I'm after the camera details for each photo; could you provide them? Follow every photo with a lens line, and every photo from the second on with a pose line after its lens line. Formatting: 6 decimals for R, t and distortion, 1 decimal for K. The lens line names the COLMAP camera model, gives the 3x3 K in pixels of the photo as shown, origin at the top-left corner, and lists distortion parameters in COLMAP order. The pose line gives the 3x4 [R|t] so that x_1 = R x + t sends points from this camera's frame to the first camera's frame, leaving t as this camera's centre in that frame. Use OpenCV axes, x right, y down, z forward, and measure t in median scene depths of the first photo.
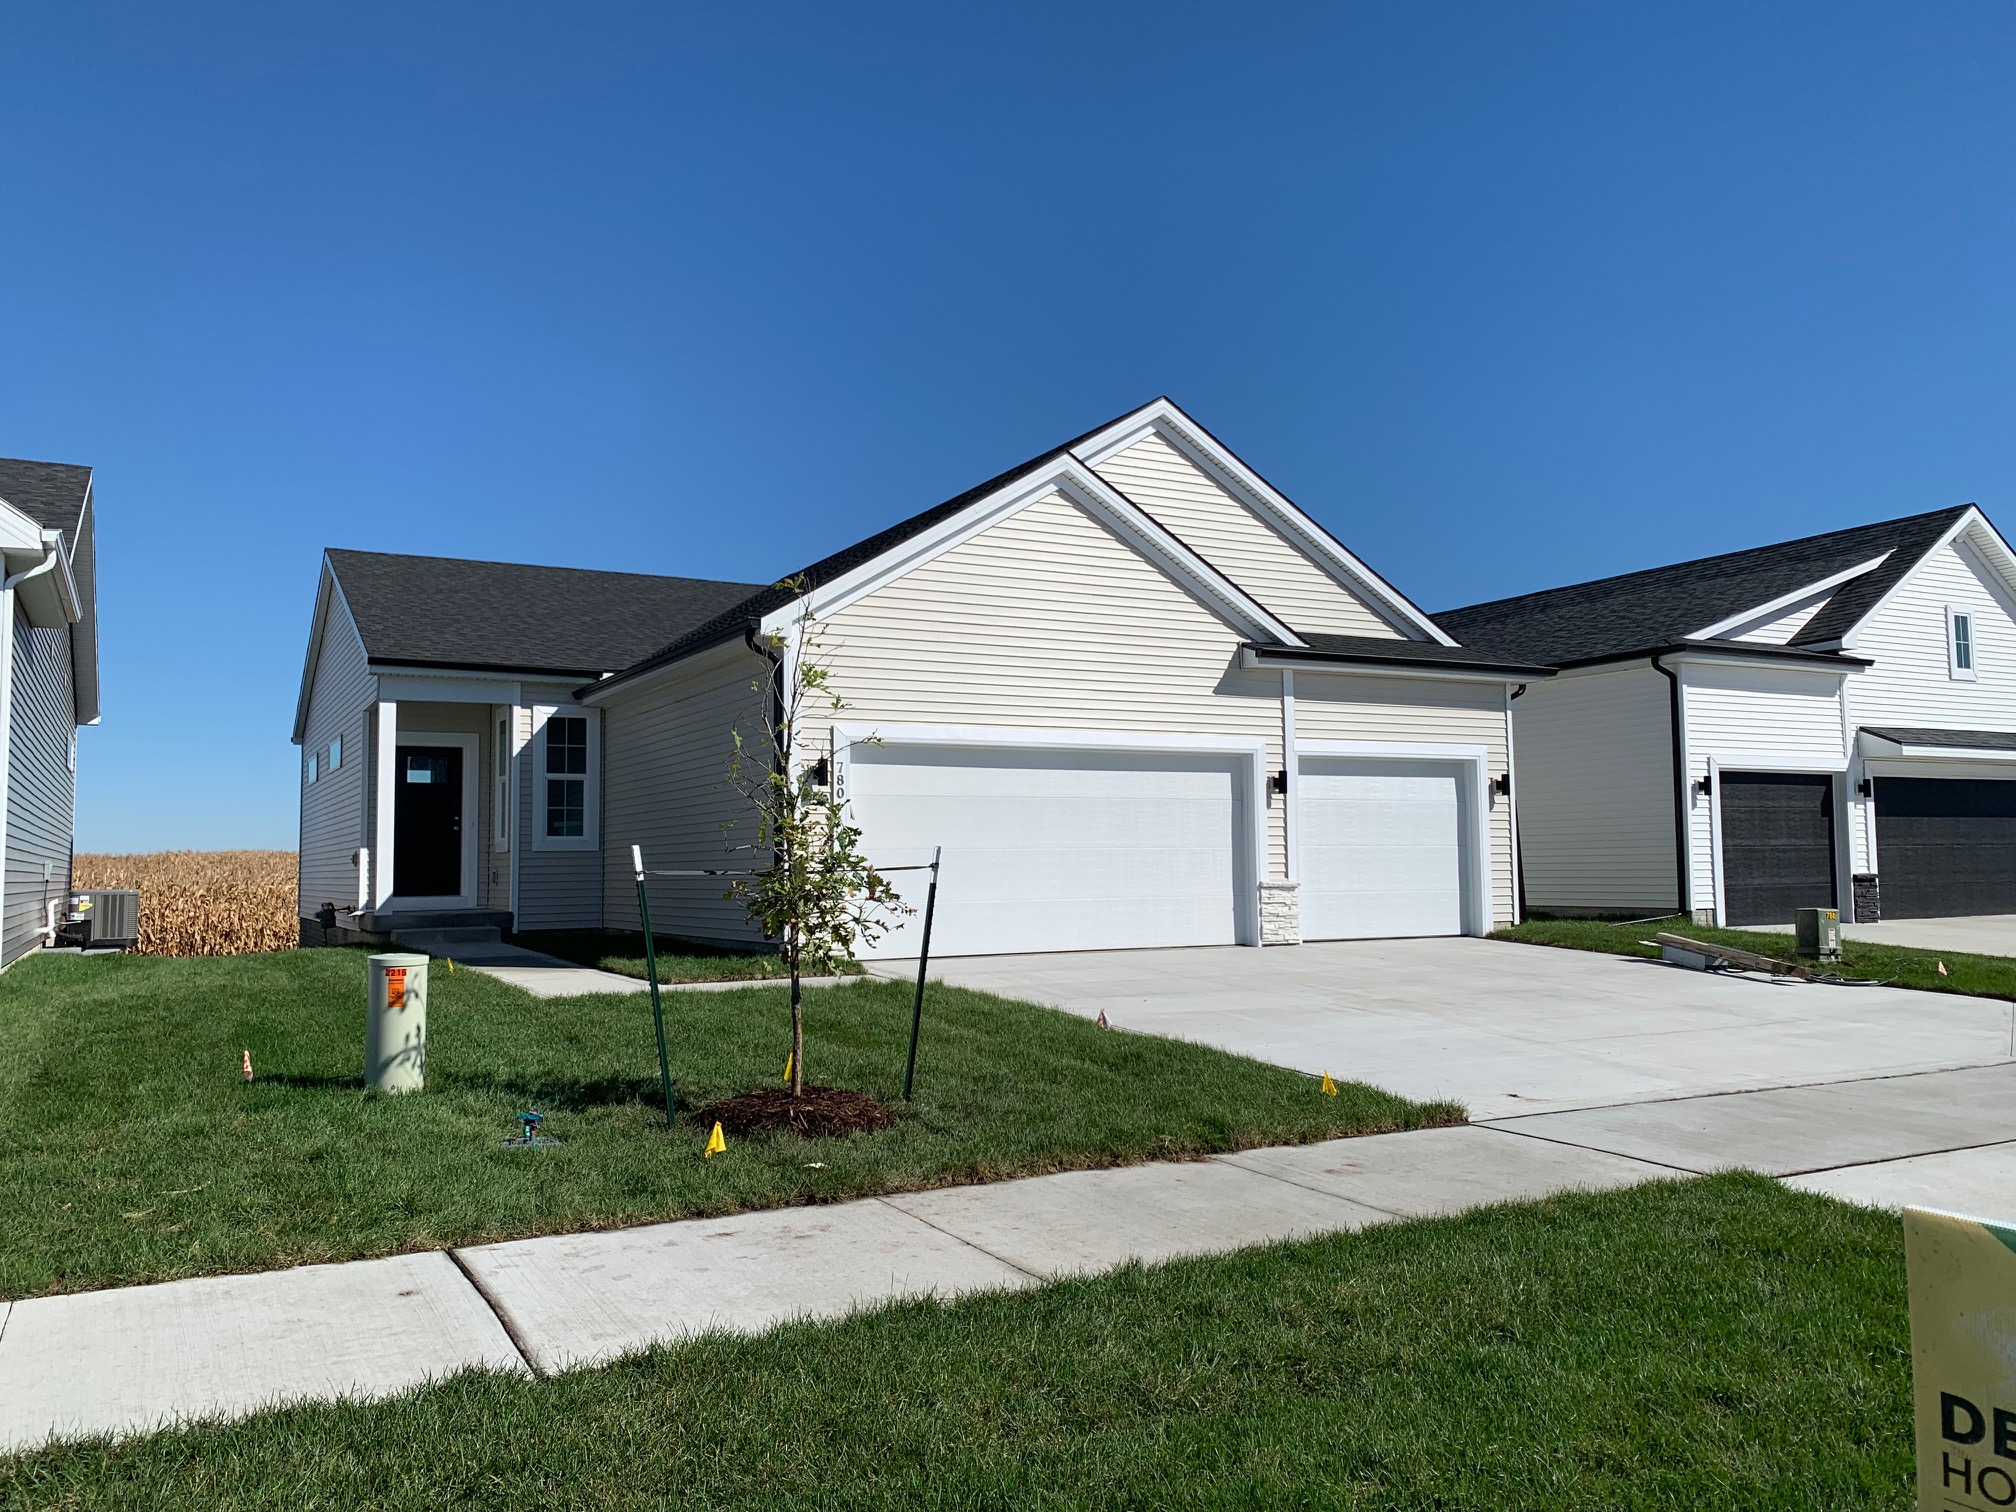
lens RADIAL K [[1576.9, 0, 1008.0], [0, 1576.9, 756.0], [0, 0, 1]] dist [0.114363, -0.001533]
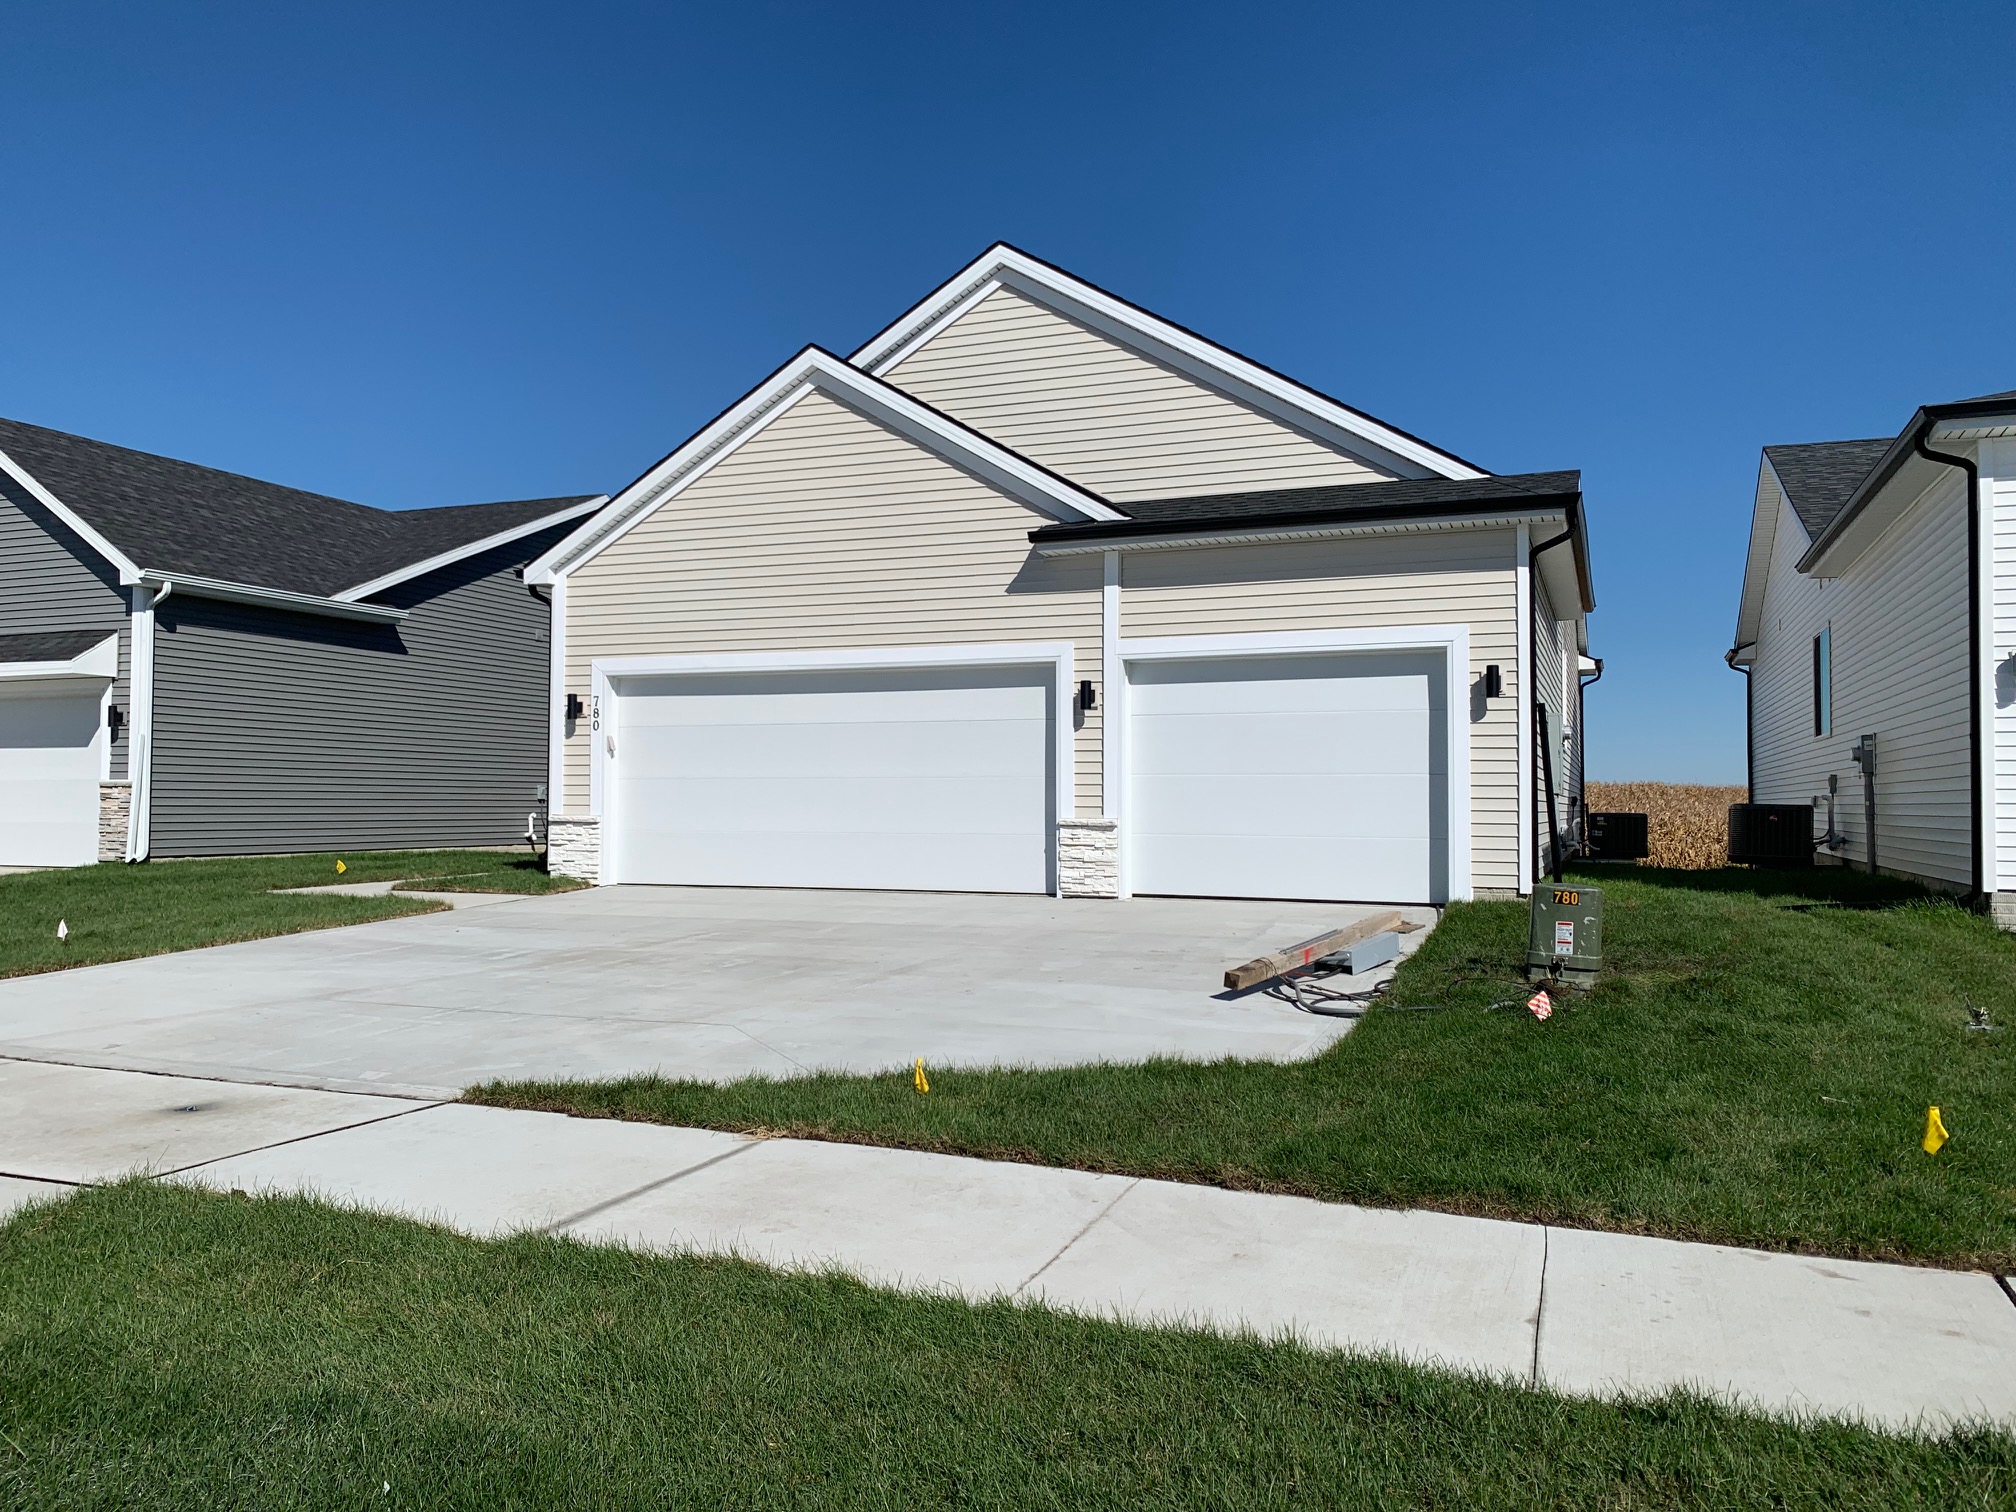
lens RADIAL K [[1539.1, 0, 1008.0], [0, 1539.1, 756.0], [0, 0, 1]] dist [0.135573, 0.000435]
pose [[0.629435, -0.007041, -0.777021, 0.686085], [0.047091, 0.998467, 0.029098, 0.020582], [0.775625, -0.054906, 0.628802, 0.434217]]
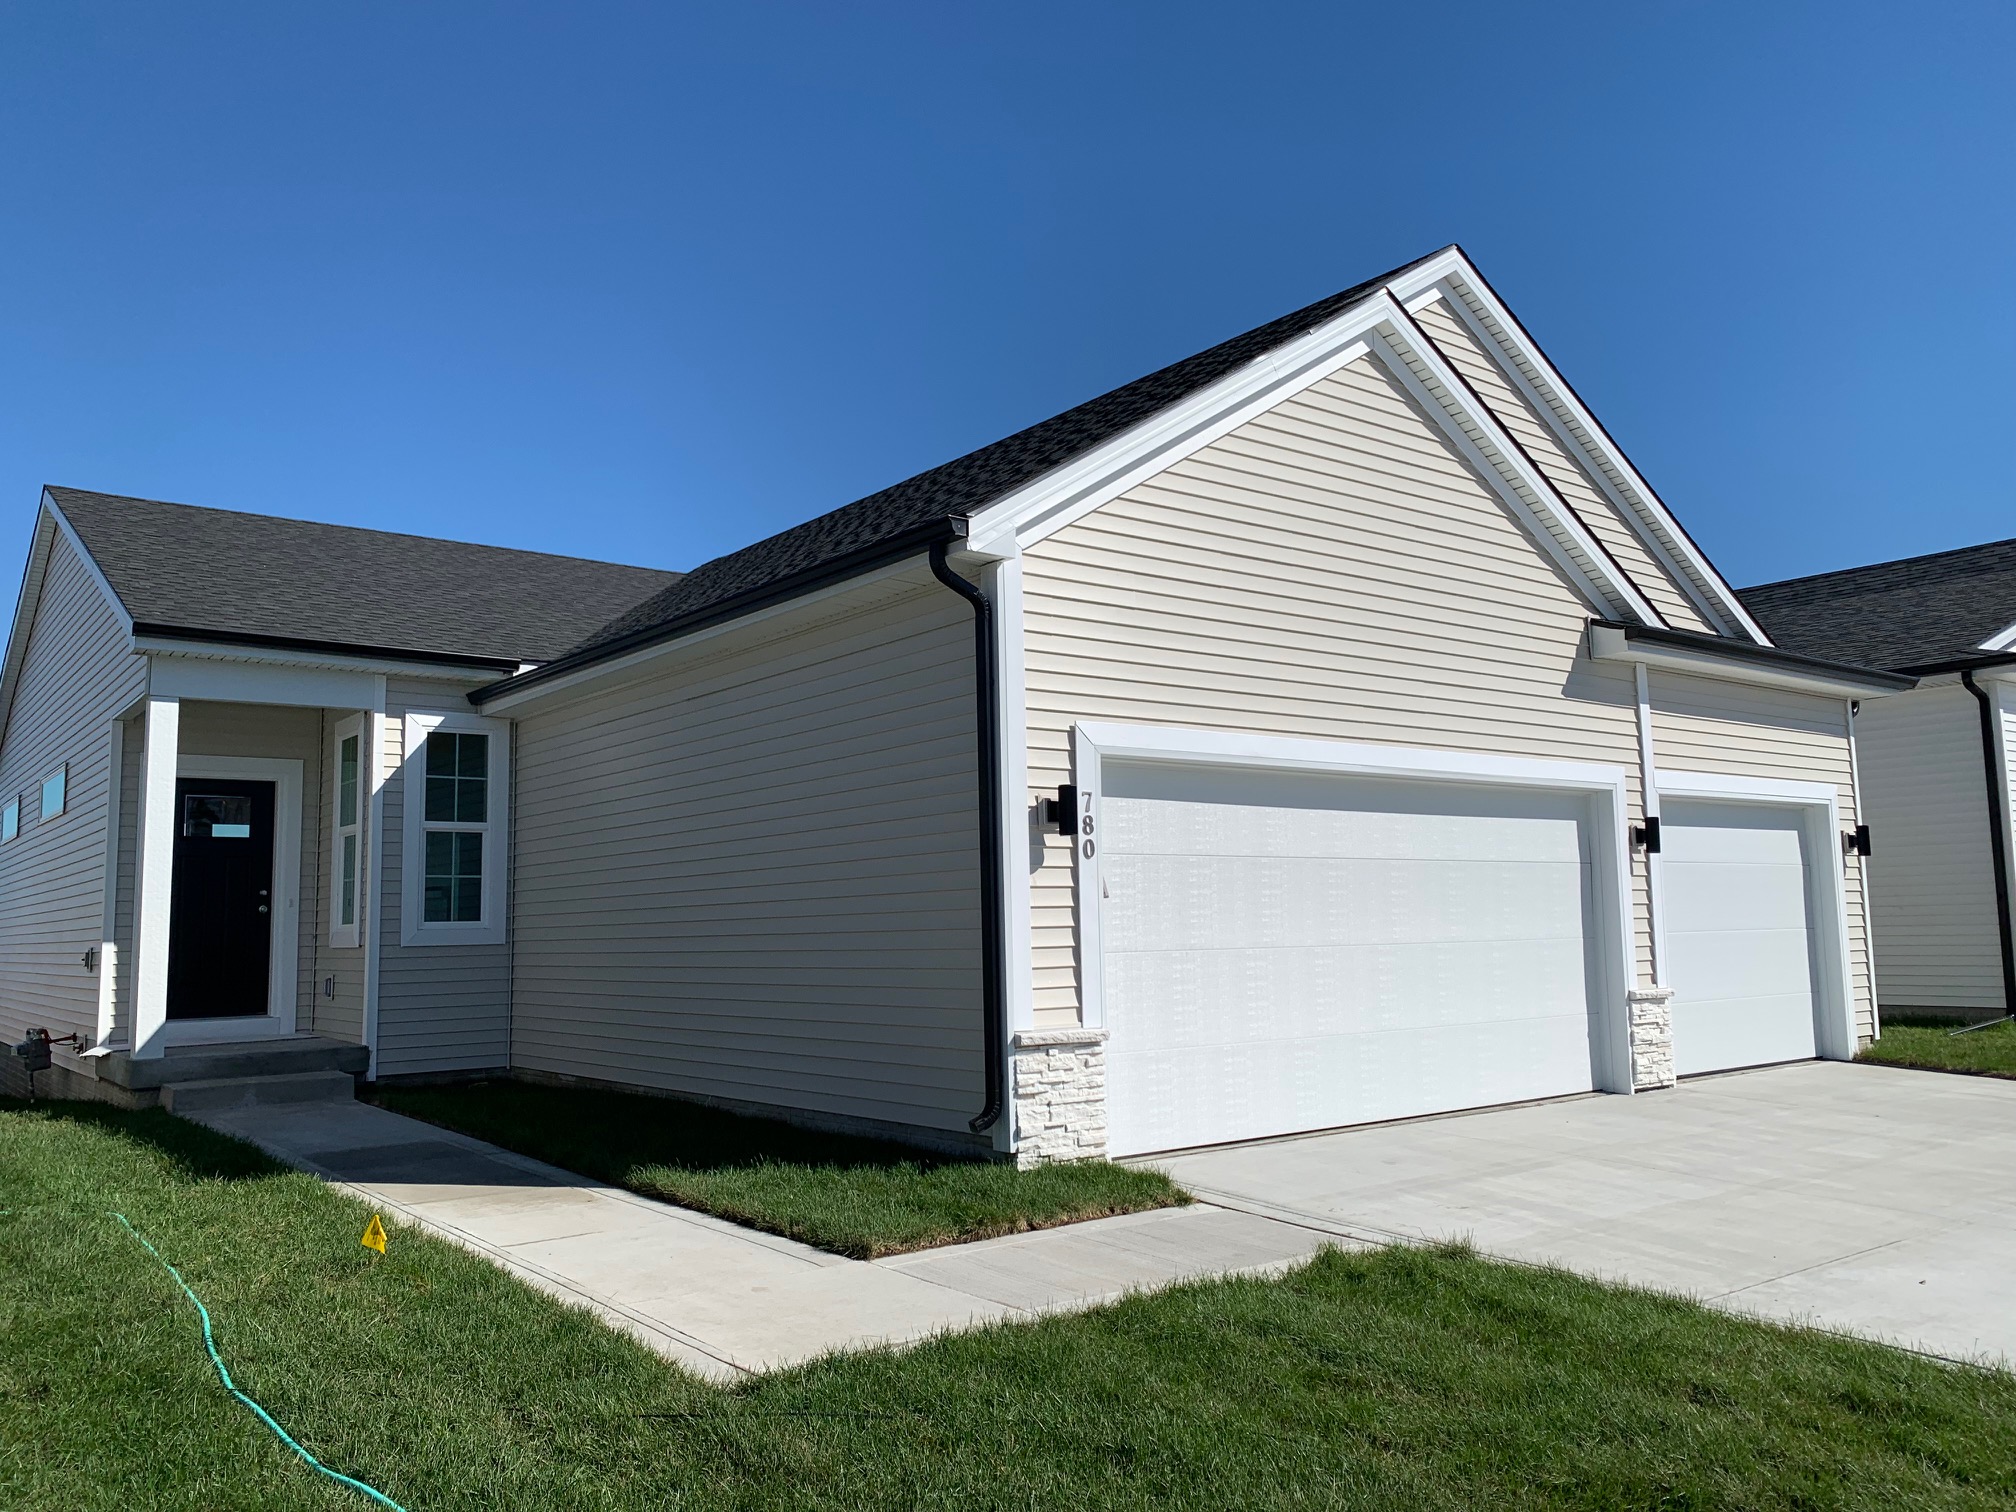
lens RADIAL K [[1560.2, 0, 1008.0], [0, 1560.2, 756.0], [0, 0, 1]] dist [0.044906, 0.003421]
pose [[0.986632, 0.009786, 0.162671, -0.173495], [-0.003154, 0.999155, -0.040982, 0.010448], [-0.162934, 0.039921, 0.985829, 0.370917]]
